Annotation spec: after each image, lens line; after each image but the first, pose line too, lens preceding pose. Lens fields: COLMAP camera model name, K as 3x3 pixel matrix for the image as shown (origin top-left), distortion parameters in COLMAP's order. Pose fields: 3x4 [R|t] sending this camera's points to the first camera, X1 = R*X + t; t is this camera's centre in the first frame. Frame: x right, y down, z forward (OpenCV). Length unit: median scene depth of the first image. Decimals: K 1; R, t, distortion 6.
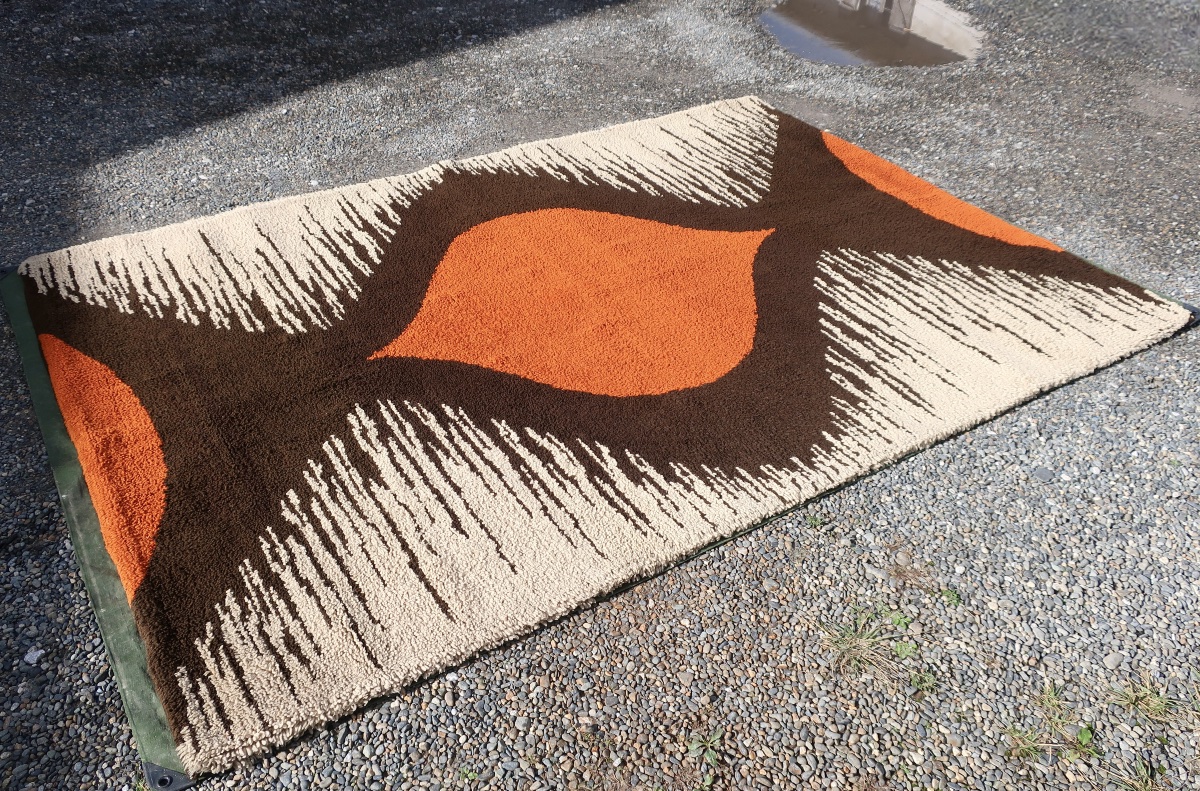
lens RADIAL K [[979.6, 0, 566.8], [0, 979.6, 394.9], [0, 0, 1]] dist [0.008000, -0.006020]
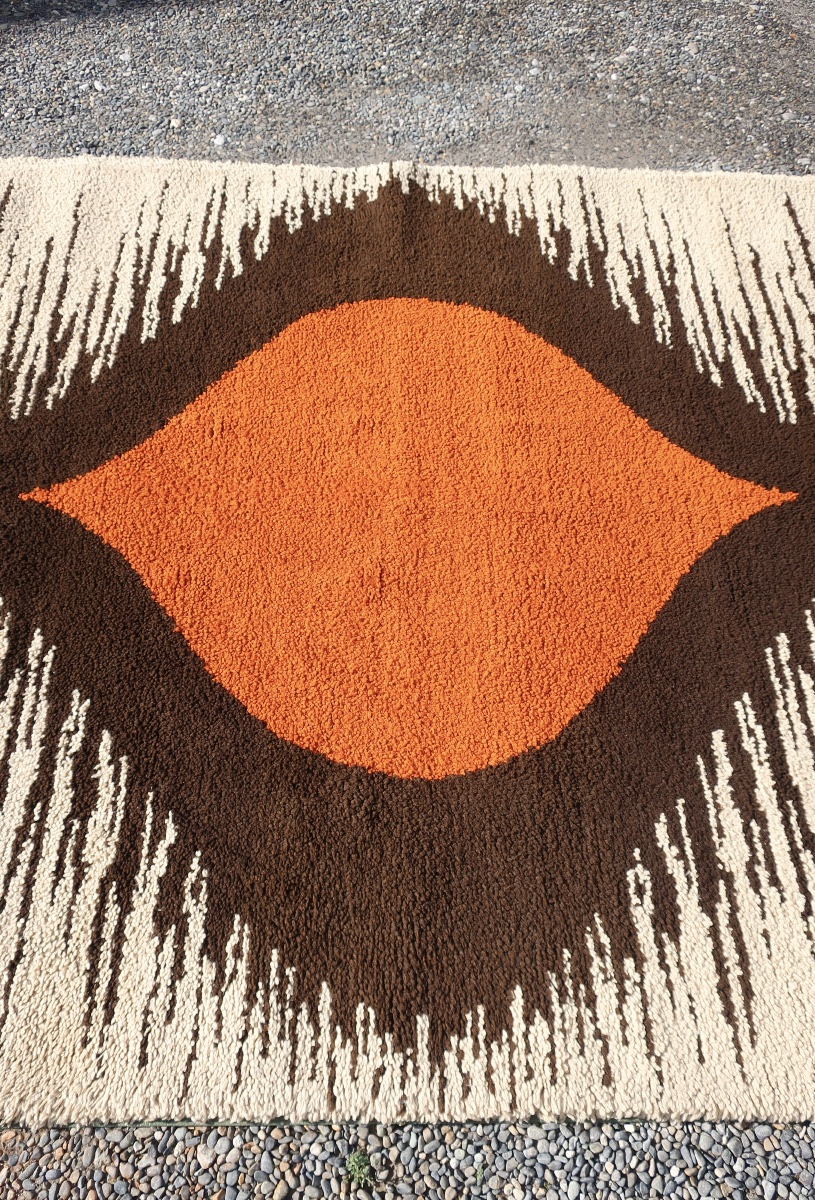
lens RADIAL K [[960.1, 0, 407.5], [0, 960.1, 600.0], [0, 0, 1]] dist [0.002800, -0.000698]
pose [[0.860437, 0.433299, -0.268140, 0.255992], [-0.317951, 0.867759, 0.381972, -0.338820], [0.398189, -0.243407, 0.884420, 0.540366]]
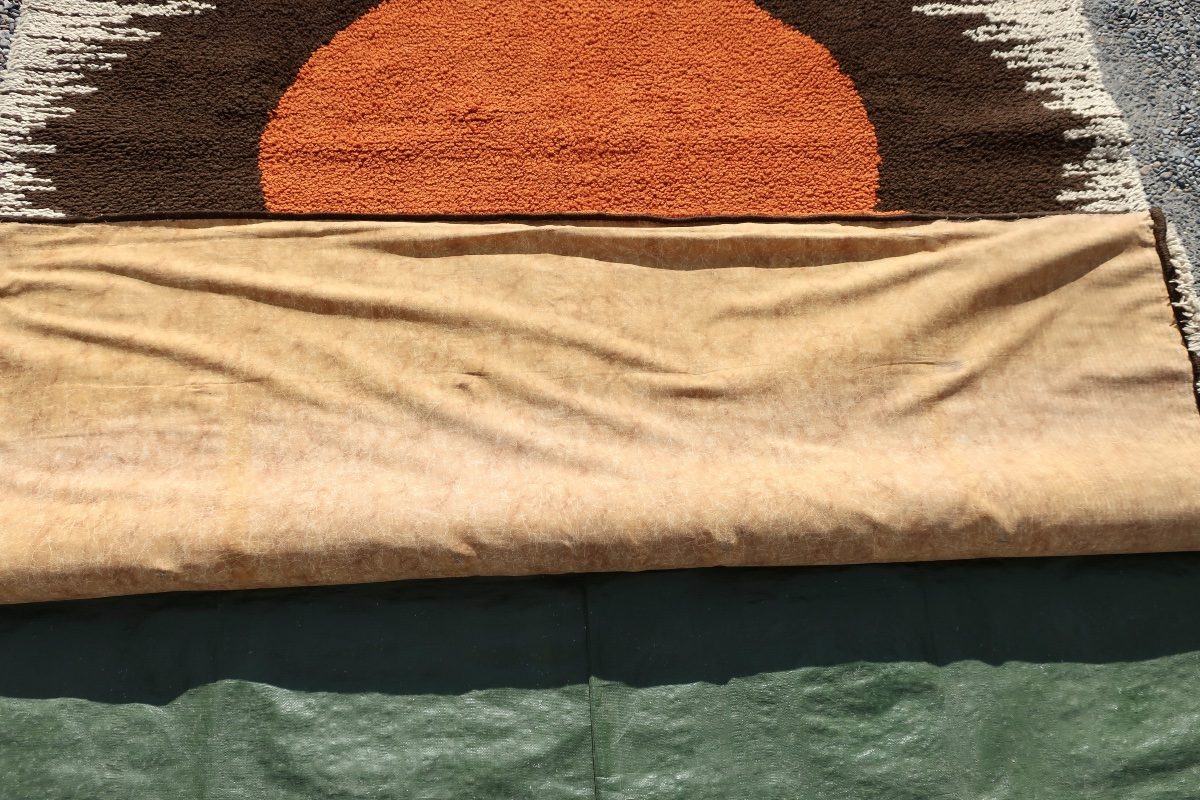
lens RADIAL K [[934.8, 0, 600.0], [0, 934.8, 400.0], [0, 0, 1]] dist [0.000361, 0.001619]
pose [[-0.479729, 0.789604, -0.382603, 0.425878], [-0.578183, 0.043506, 0.814746, -0.681683], [0.659973, 0.612072, 0.435665, 1.031371]]
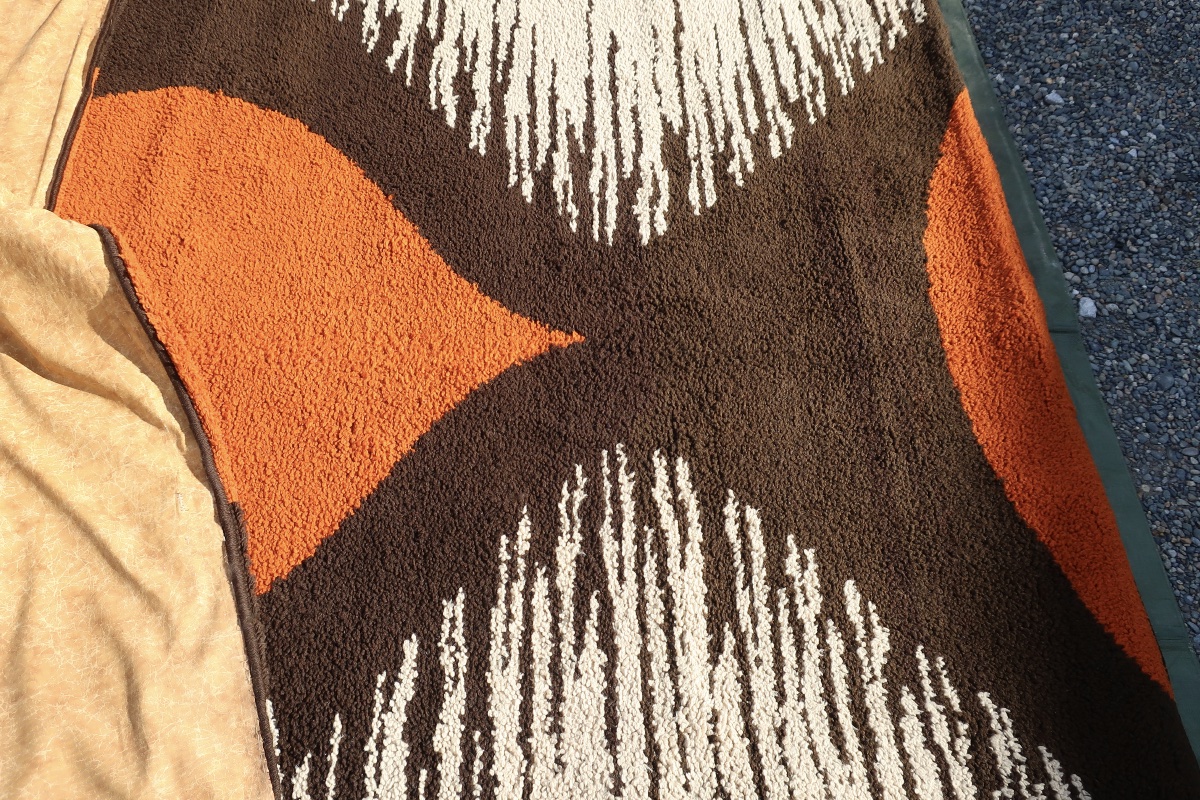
lens RADIAL K [[953.8, 0, 600.0], [0, 953.8, 400.0], [0, 0, 1]] dist [0.010035, 0.007694]
pose [[-0.866473, -0.450740, 0.214613, -0.374411], [0.252010, -0.023820, 0.967431, -0.617932], [-0.430948, 0.892338, 0.134230, 1.028640]]
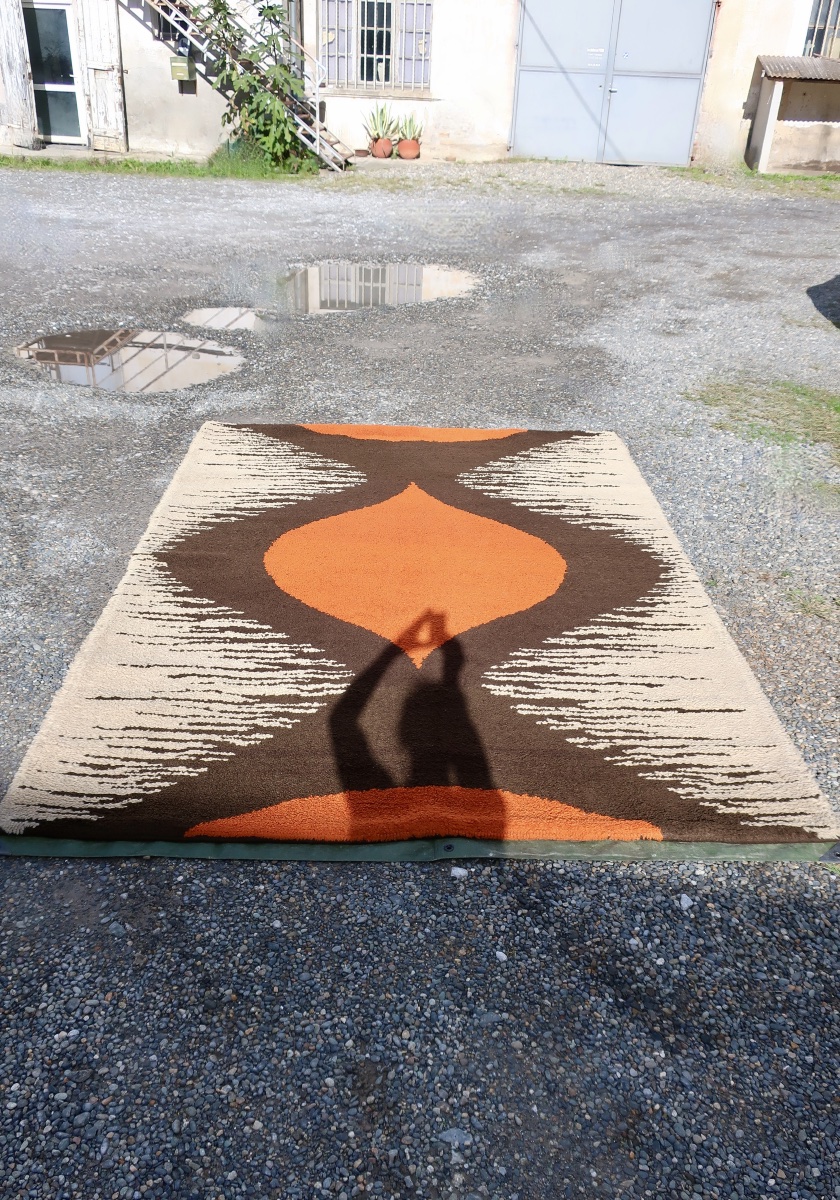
lens RADIAL K [[1010.9, 0, 420.0], [0, 1010.9, 600.0], [0, 0, 1]] dist [0.035027, -0.001609]
pose [[0.506105, -0.415210, 0.755949, -1.119930], [0.505245, 0.853082, 0.130301, -0.271216], [-0.698989, 0.315993, 0.641532, 0.256424]]
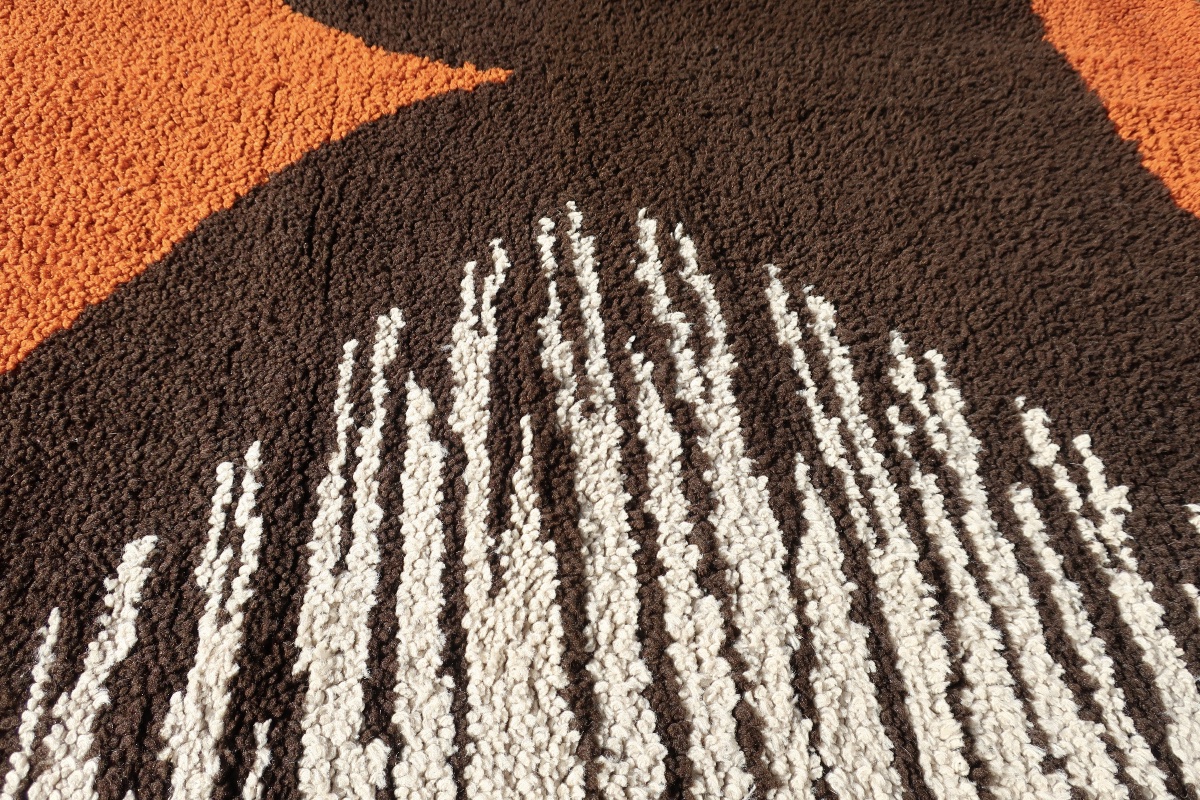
lens RADIAL K [[934.8, 0, 600.0], [0, 934.8, 400.0], [0, 0, 1]] dist [0.000361, 0.001619]
pose [[0.897643, 0.347517, -0.271051, 0.448797], [-0.280293, 0.924761, 0.257396, -0.210211], [0.340107, -0.155076, 0.927512, 0.987869]]
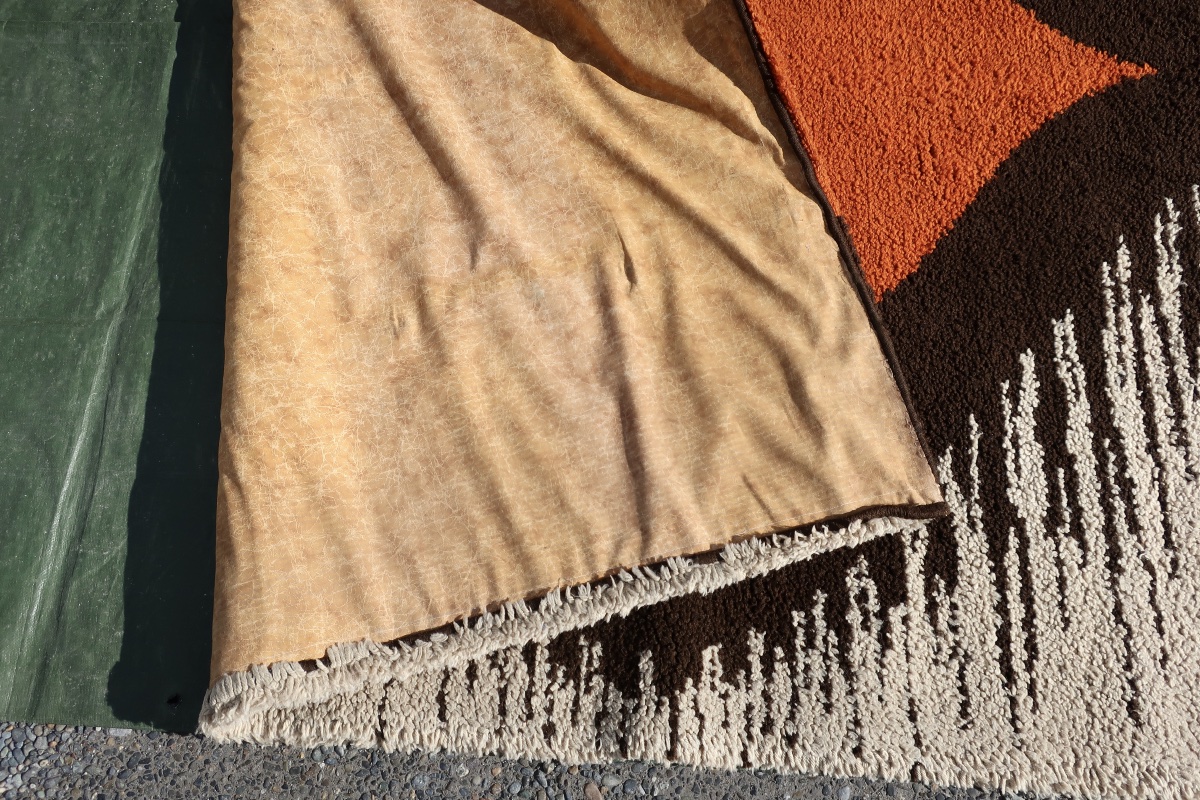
lens RADIAL K [[953.8, 0, 600.0], [0, 953.8, 400.0], [0, 0, 1]] dist [0.010035, 0.007694]
pose [[-0.820288, -0.537551, 0.195364, -0.164641], [0.343006, -0.189017, 0.920119, -0.726142], [-0.457683, 0.821774, 0.339432, 1.198840]]
